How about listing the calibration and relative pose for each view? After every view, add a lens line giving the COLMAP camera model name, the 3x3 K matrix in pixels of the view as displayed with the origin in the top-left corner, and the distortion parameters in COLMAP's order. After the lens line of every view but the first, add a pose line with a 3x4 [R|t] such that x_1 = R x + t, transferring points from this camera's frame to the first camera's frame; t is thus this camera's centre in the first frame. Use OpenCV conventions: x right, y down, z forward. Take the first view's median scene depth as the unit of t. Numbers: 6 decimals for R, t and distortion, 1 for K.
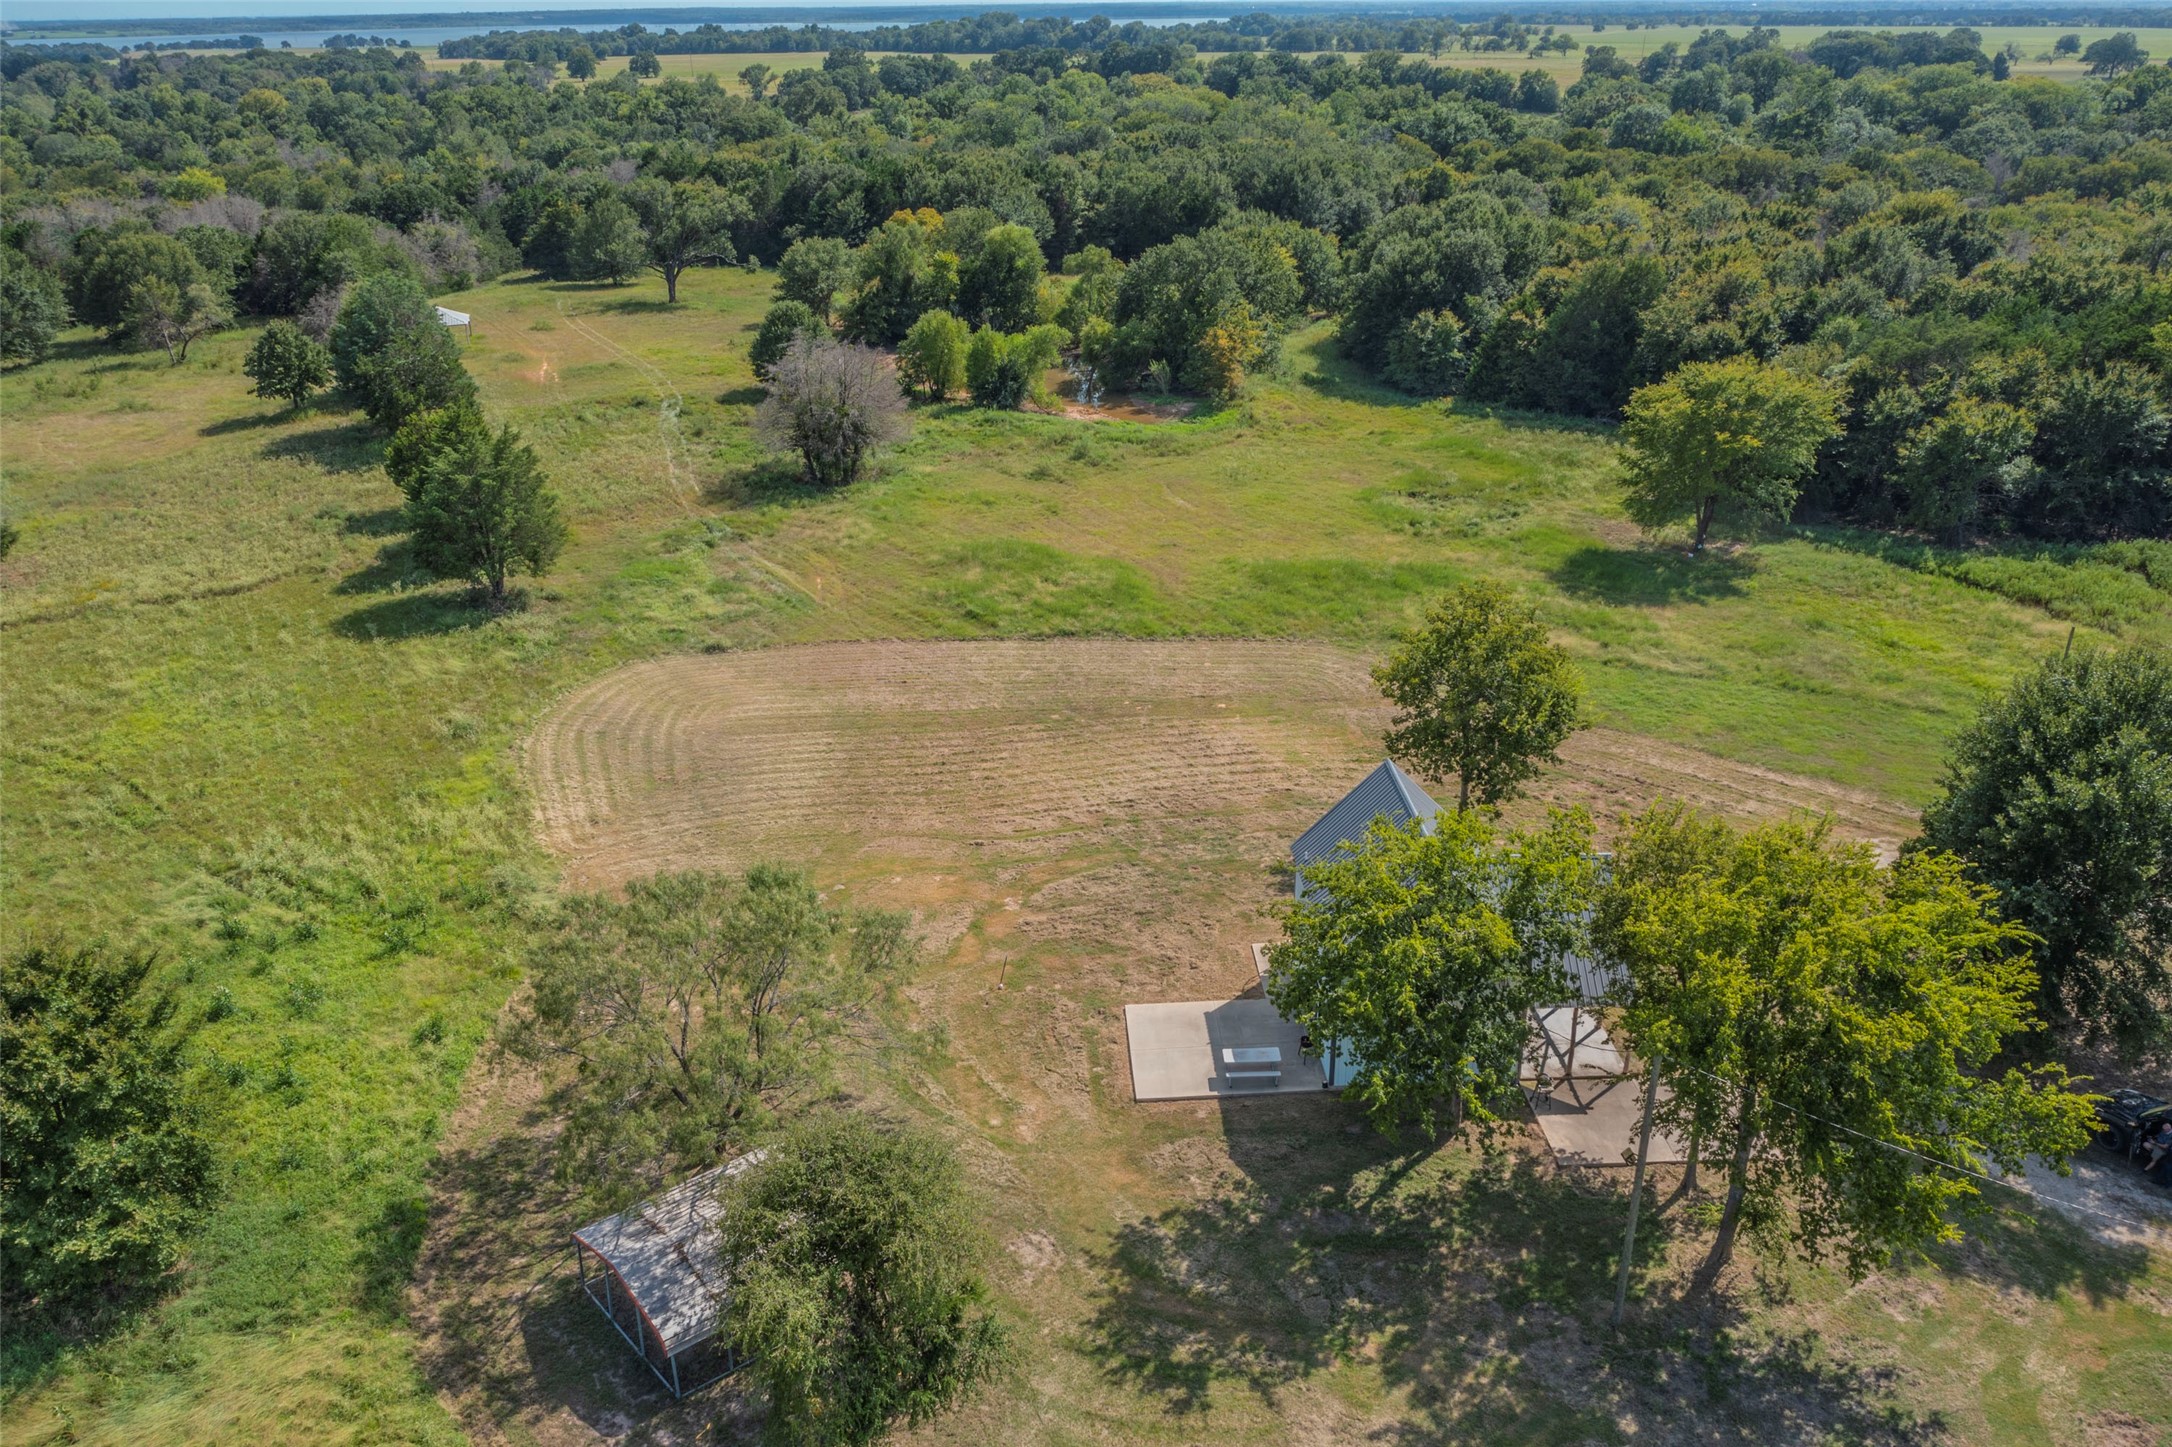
lens RADIAL K [[1764.9, 0, 1096.2], [0, 1764.9, 709.9], [0, 0, 1]] dist [-0.018837, 0.009099]
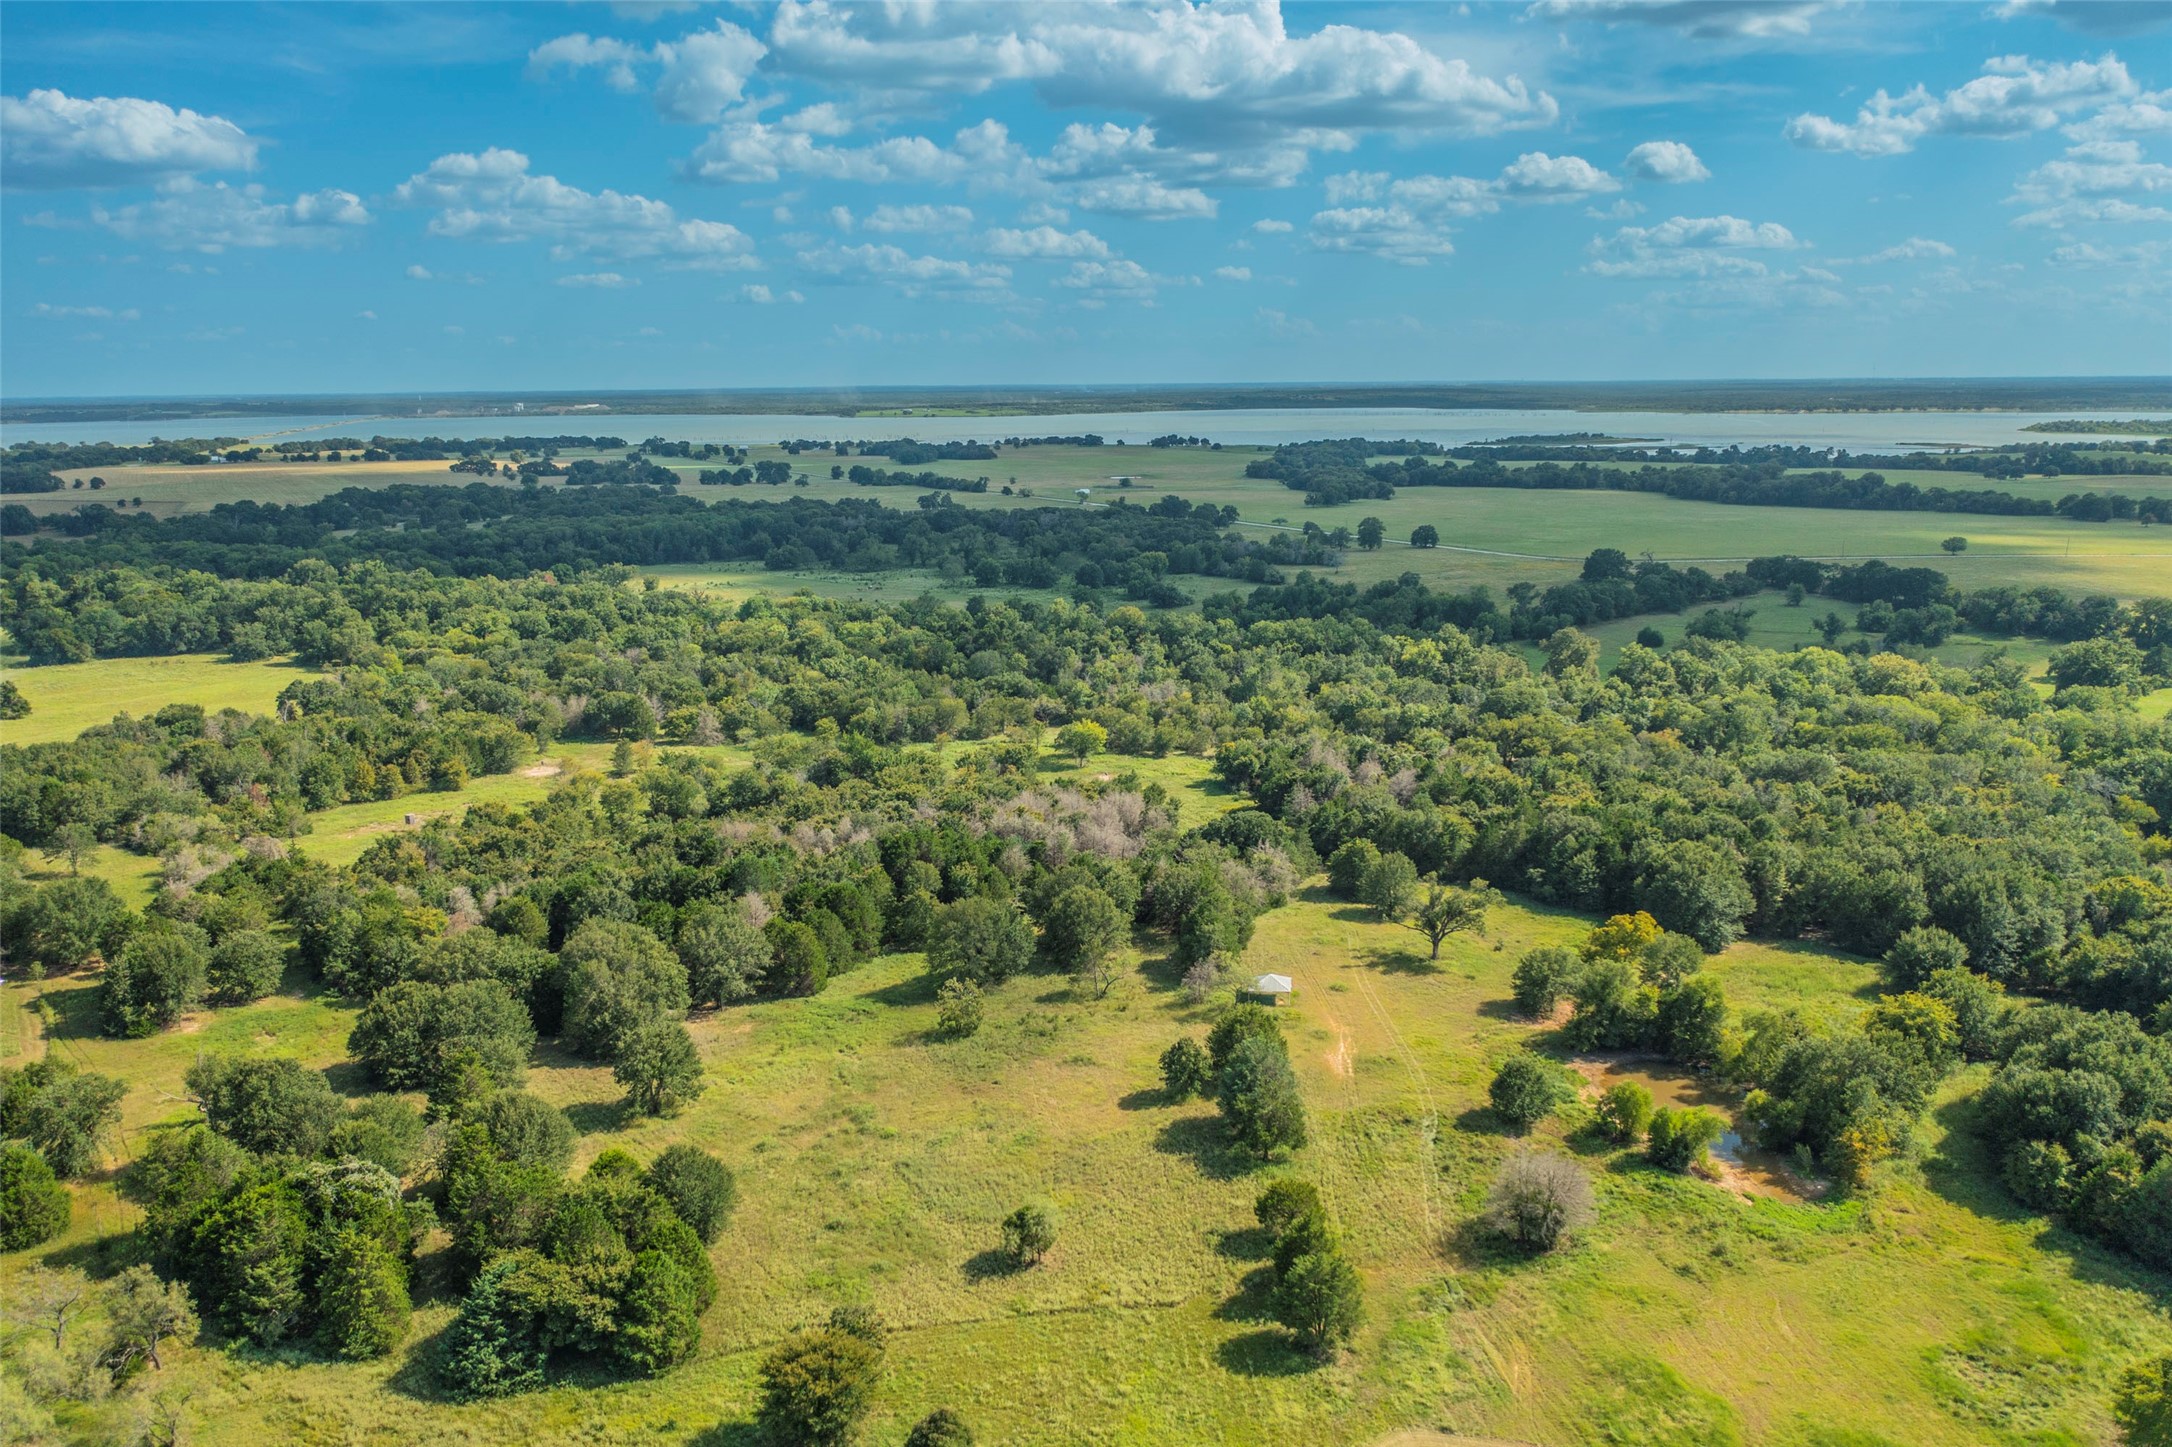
lens RADIAL K [[1764.9, 0, 1075.8], [0, 1764.9, 726.4], [0, 0, 1]] dist [-0.018837, 0.009099]
pose [[0.910478, 0.093944, -0.402745, 0.034478], [-0.164177, 0.975937, -0.143505, -0.191979], [0.379573, 0.196780, 0.903992, -0.375121]]
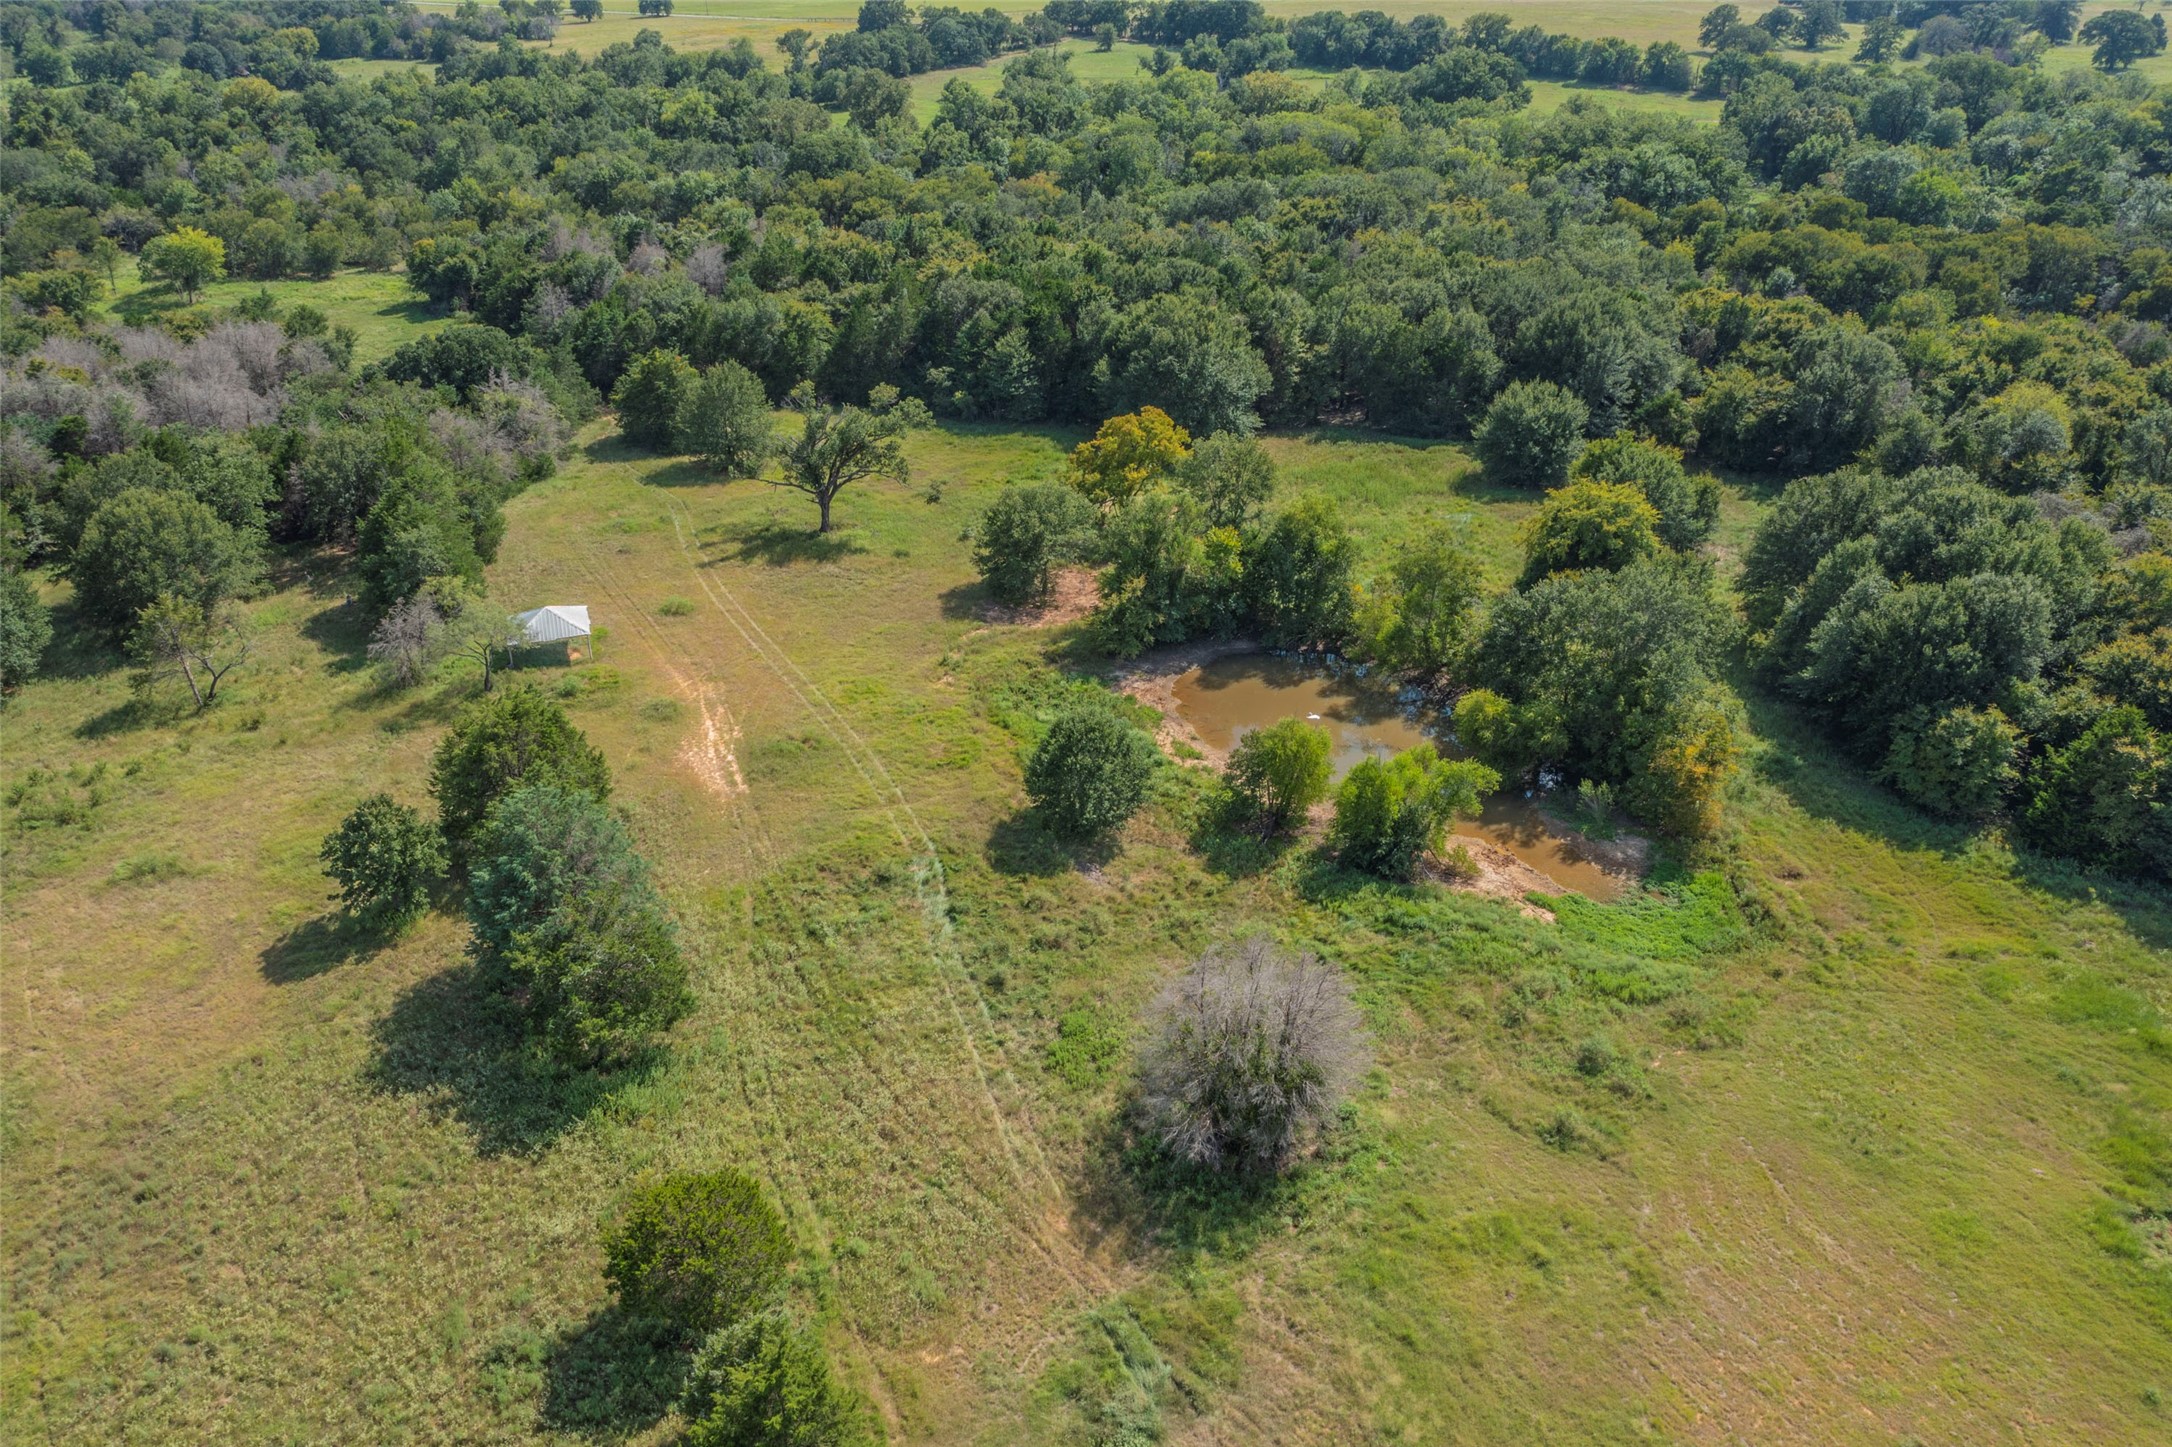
lens RADIAL K [[1764.9, 0, 1077.6], [0, 1764.9, 723.3], [0, 0, 1]] dist [-0.018837, 0.009099]
pose [[0.999977, 0.006431, 0.002117, -0.149492], [-0.006560, 0.997671, 0.067899, -0.229092], [-0.001675, -0.067911, 0.997690, 0.249257]]
